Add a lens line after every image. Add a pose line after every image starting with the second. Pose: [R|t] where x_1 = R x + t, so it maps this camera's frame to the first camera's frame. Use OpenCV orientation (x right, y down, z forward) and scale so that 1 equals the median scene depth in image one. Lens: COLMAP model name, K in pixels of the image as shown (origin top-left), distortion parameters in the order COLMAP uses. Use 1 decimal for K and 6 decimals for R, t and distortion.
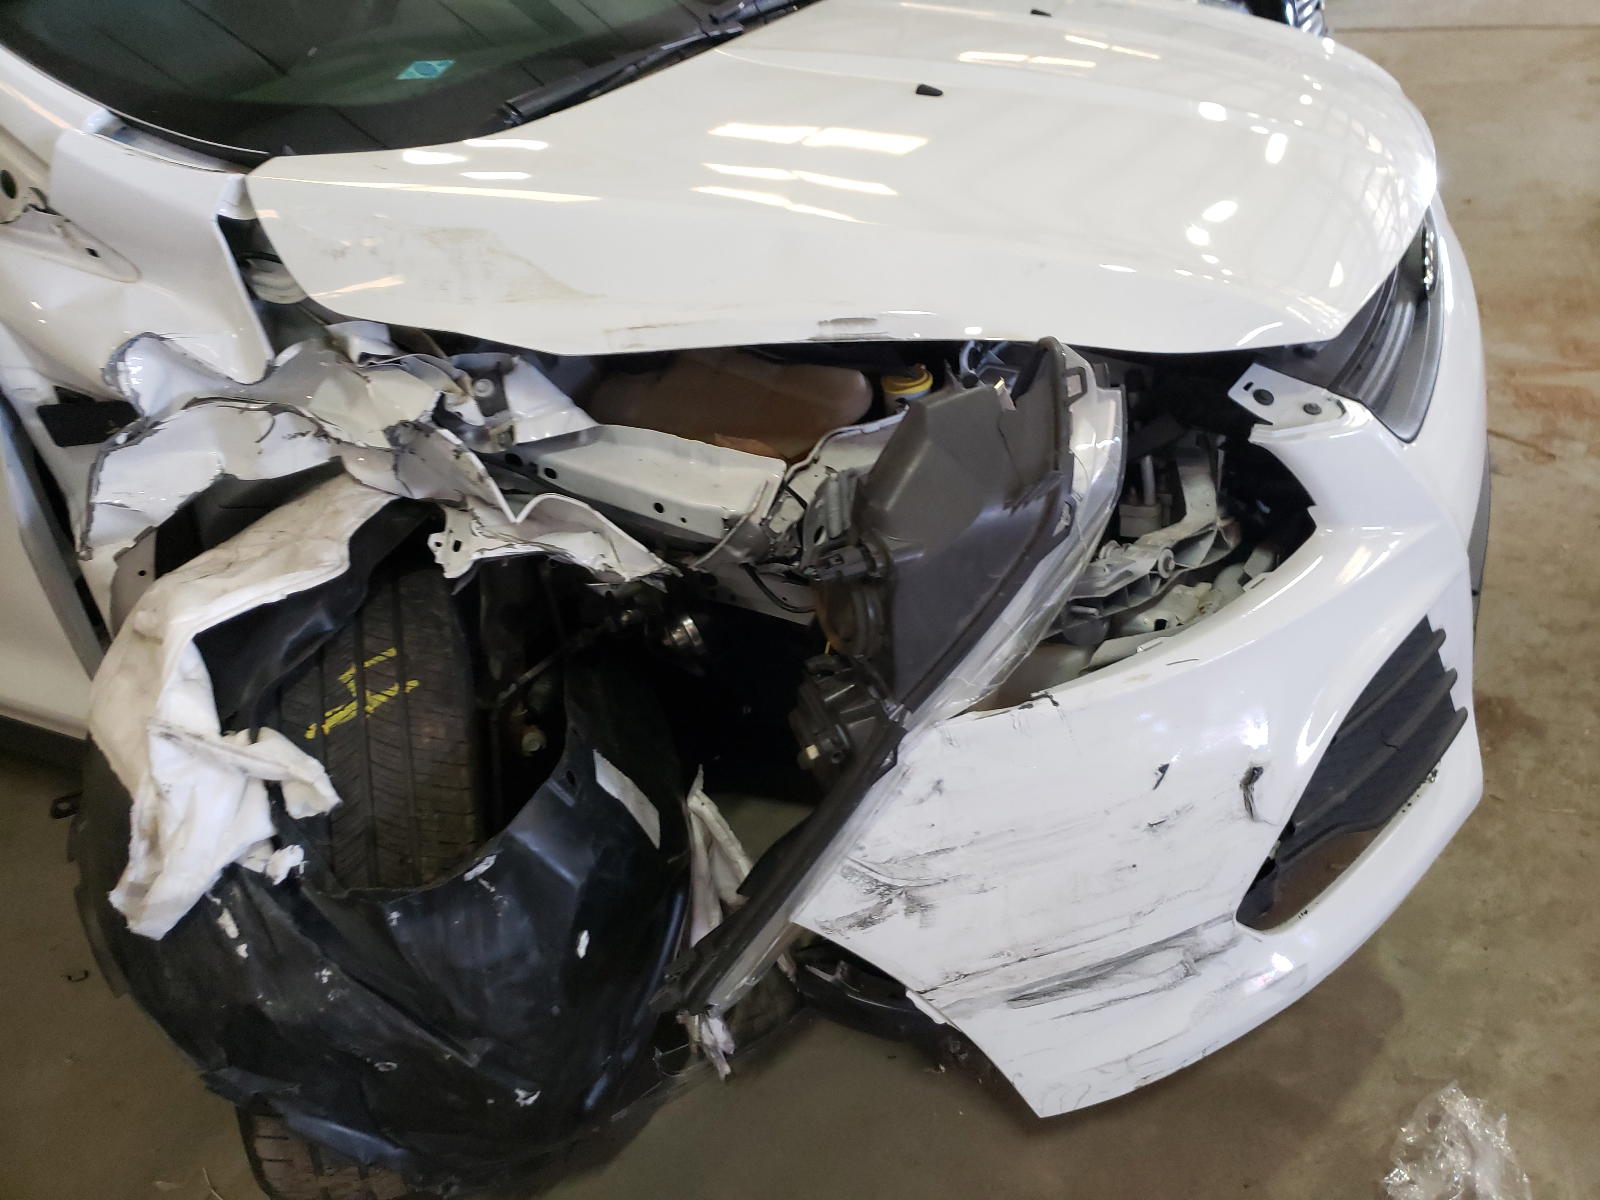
lens RADIAL K [[1259.5, 0, 800.0], [0, 1259.5, 600.0], [0, 0, 1]] dist [-0.009465, -0.009148]
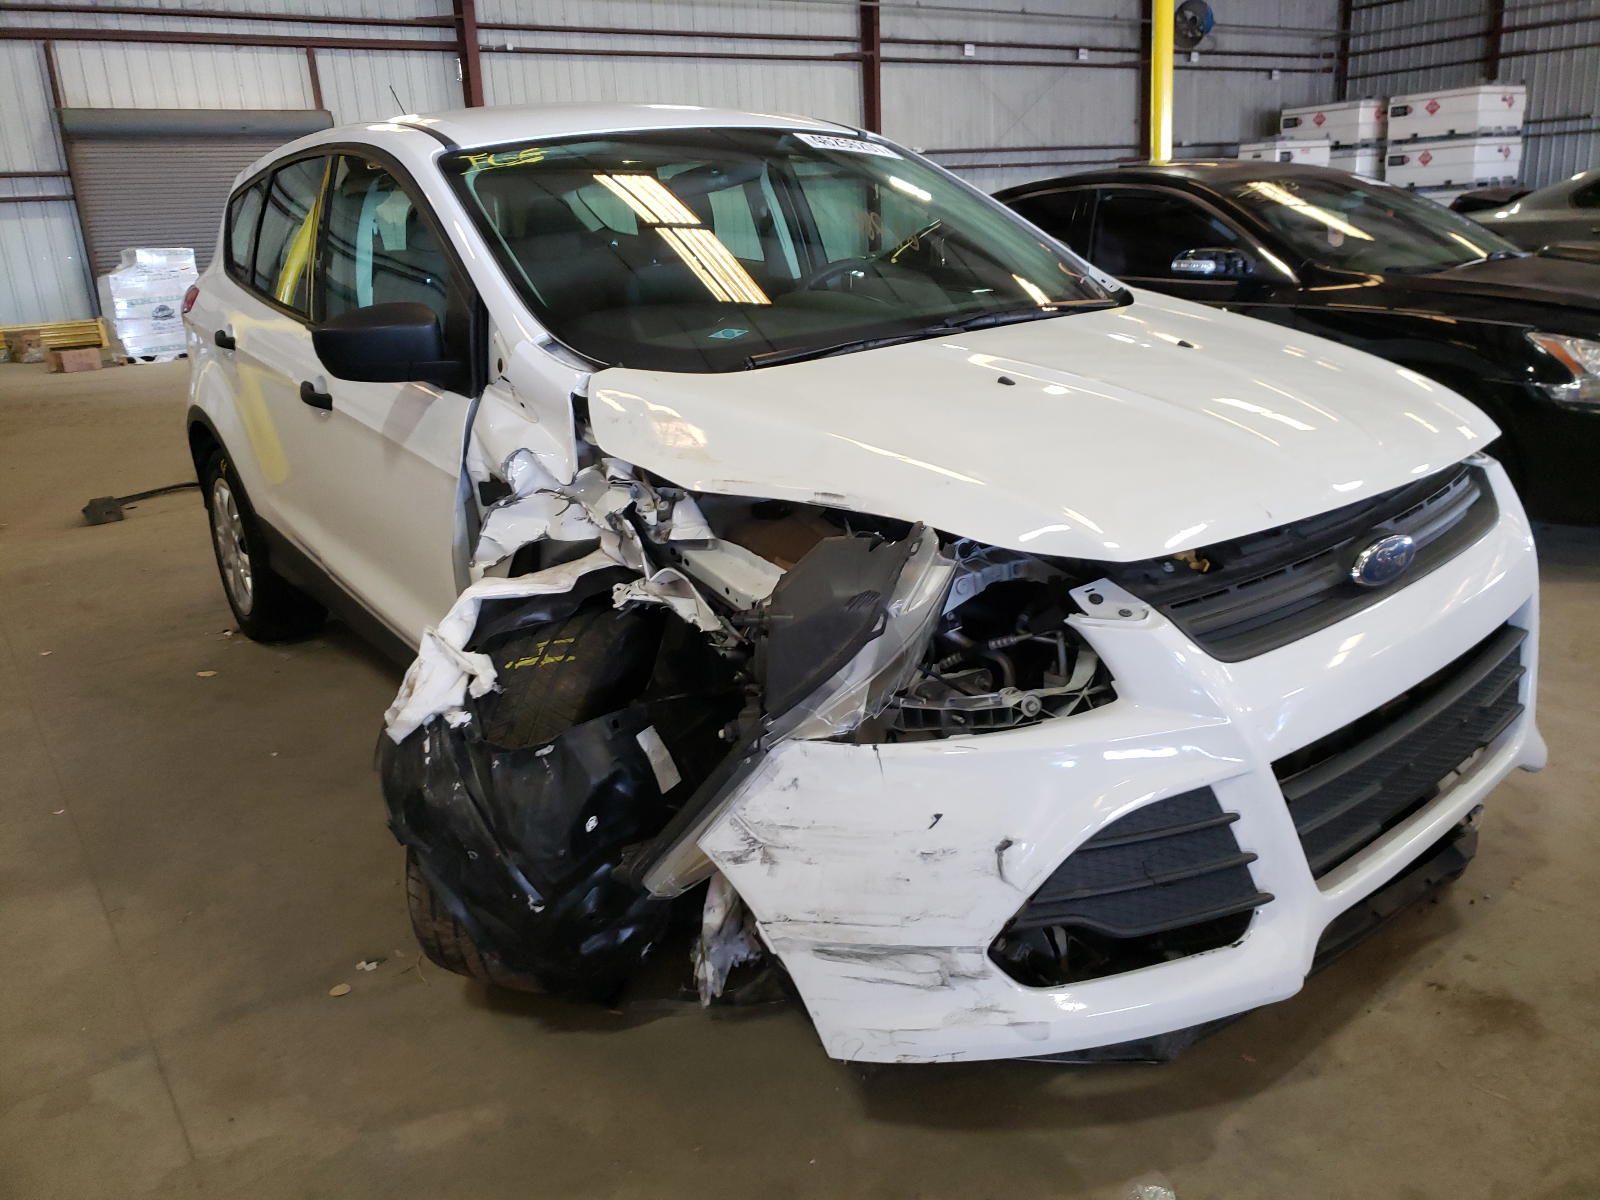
lens RADIAL K [[1234.3, 0, 800.0], [0, 1234.3, 600.0], [0, 0, 1]] dist [0.007792, -0.003209]
pose [[0.866314, 0.200480, -0.457502, 0.723933], [-0.295283, 0.944289, -0.145347, 0.145734], [0.402875, 0.261009, 0.877249, -0.376809]]
